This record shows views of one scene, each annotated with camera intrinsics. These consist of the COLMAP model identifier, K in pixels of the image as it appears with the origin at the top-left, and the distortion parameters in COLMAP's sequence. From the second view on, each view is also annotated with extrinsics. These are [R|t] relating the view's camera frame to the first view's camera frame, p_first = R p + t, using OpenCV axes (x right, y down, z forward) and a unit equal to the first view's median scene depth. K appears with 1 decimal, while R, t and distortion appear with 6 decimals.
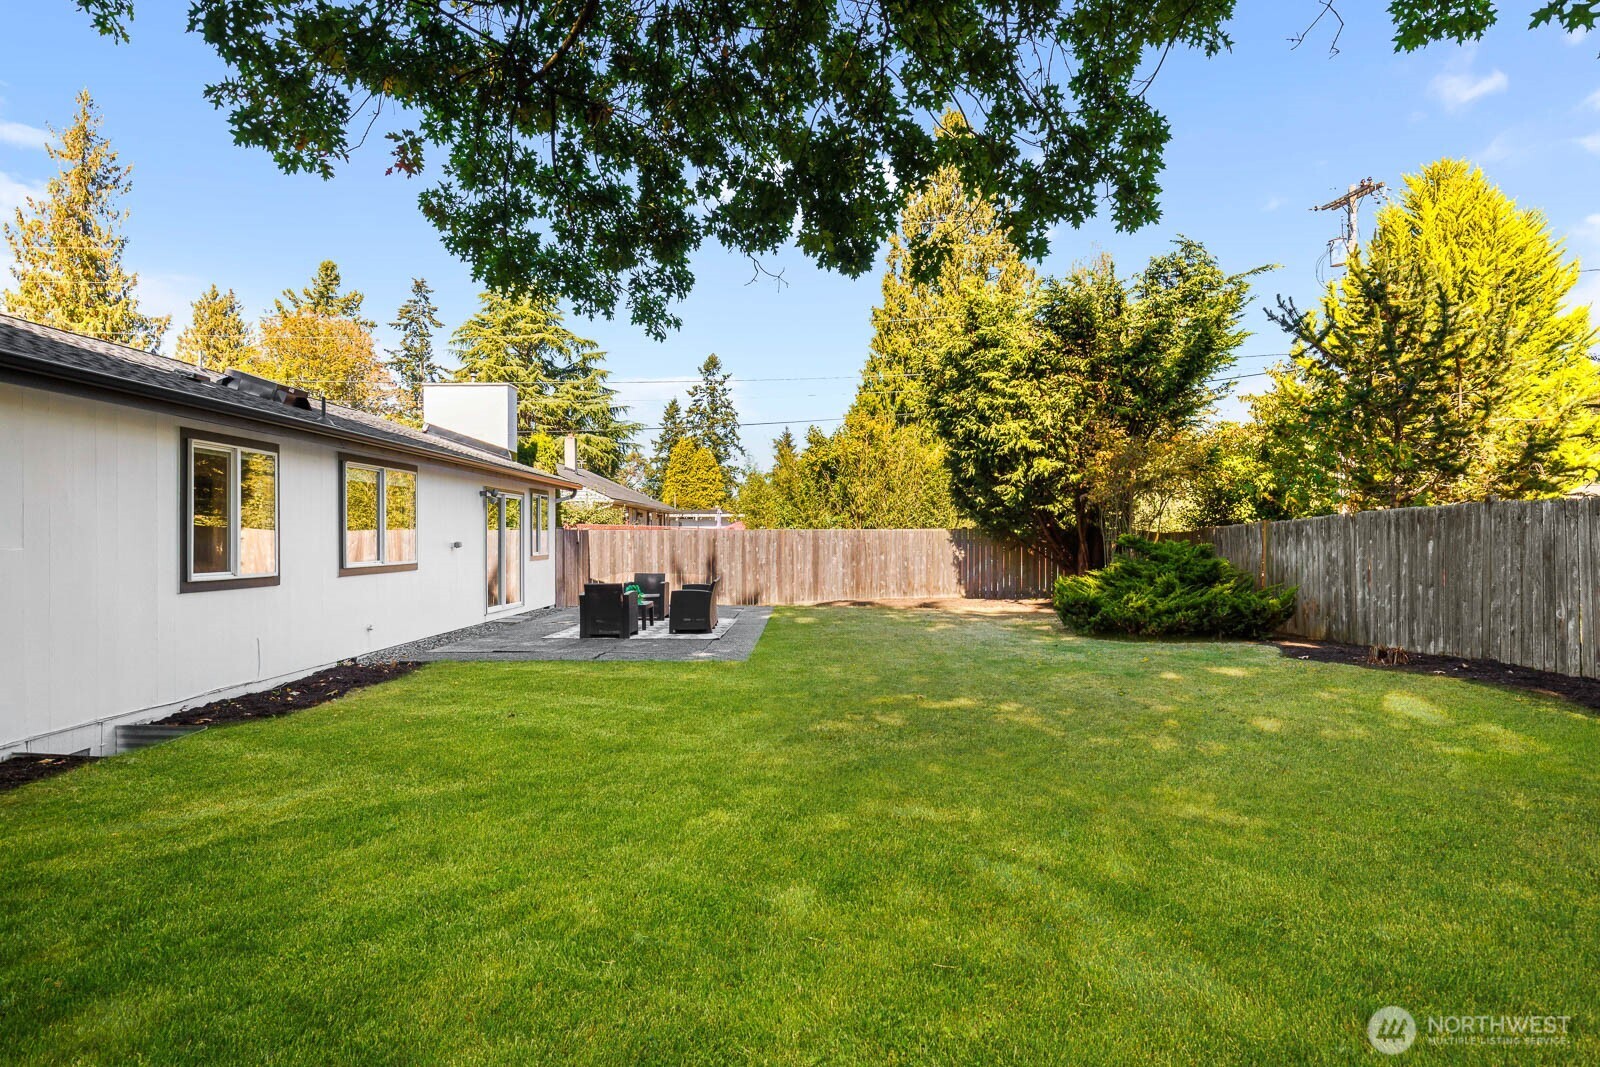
lens RADIAL K [[894.0, 0, 800.0], [0, 894.0, 533.5], [0, 0, 1]] dist [0.000207, -0.000340]
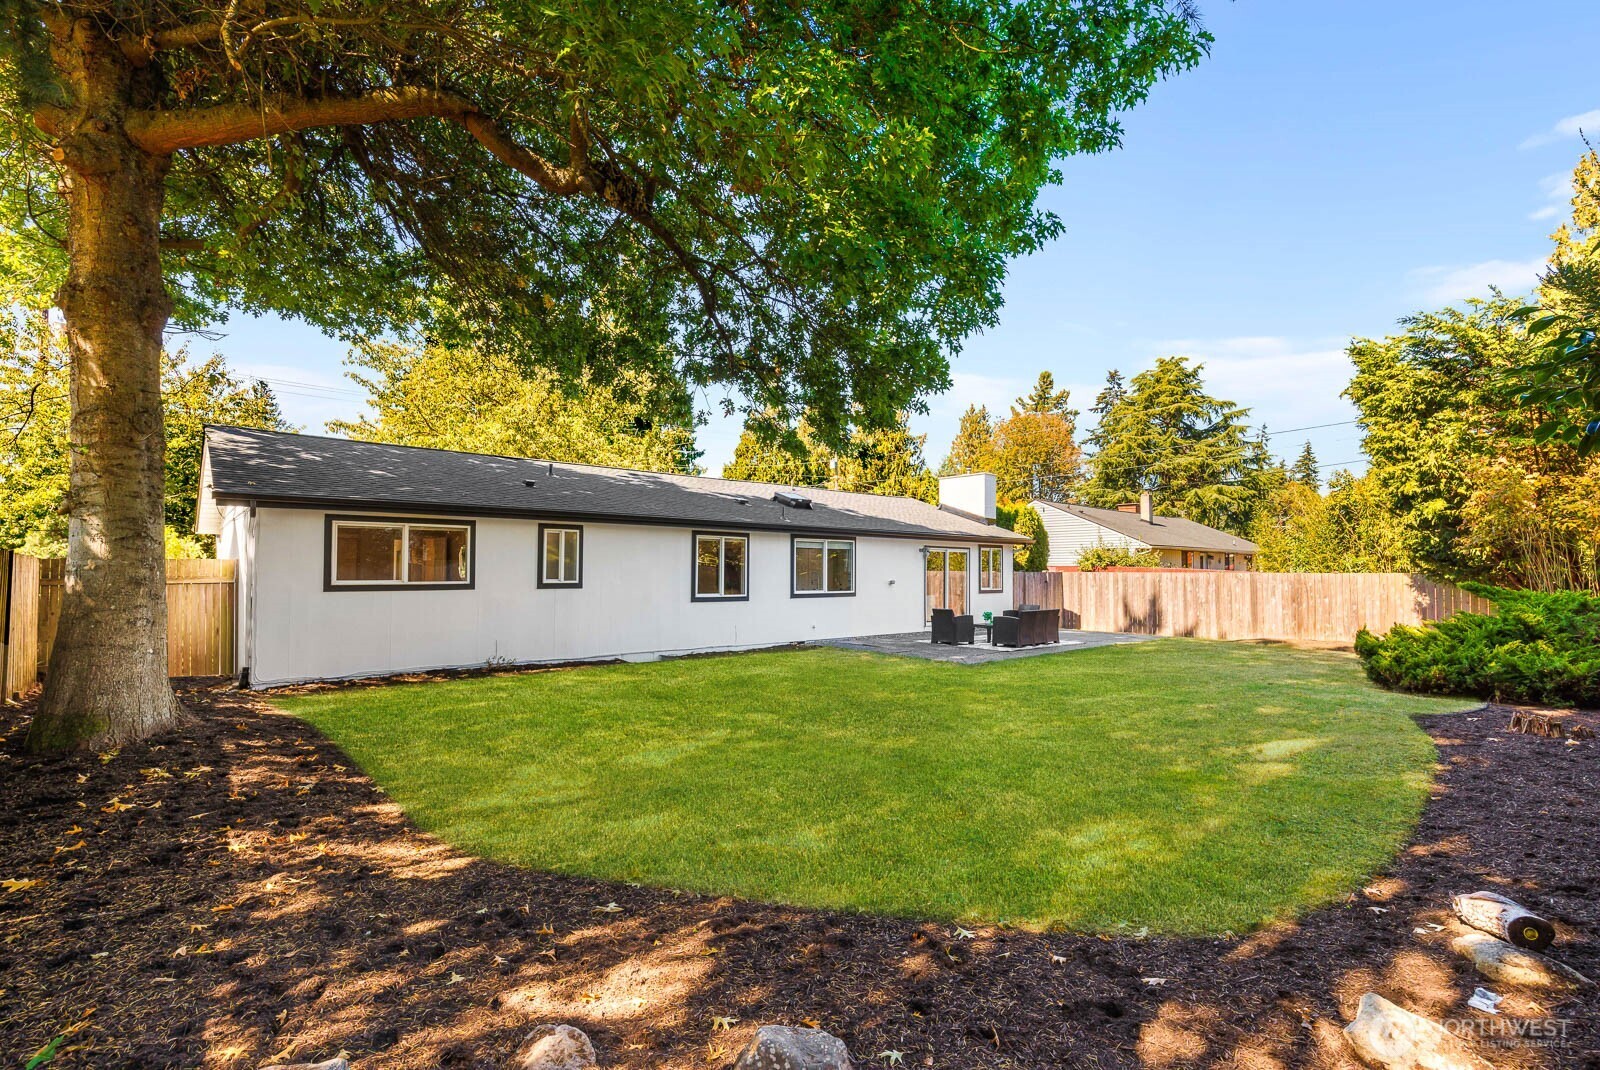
lens RADIAL K [[724.6, 0, 802.9], [0, 724.6, 548.2], [0, 0, 1]] dist [0.007195, -0.000645]
pose [[0.658758, -0.020137, -0.752085, 0.105657], [-0.003225, 0.999557, -0.029588, -0.002142], [0.752348, 0.021917, 0.658401, -0.002741]]
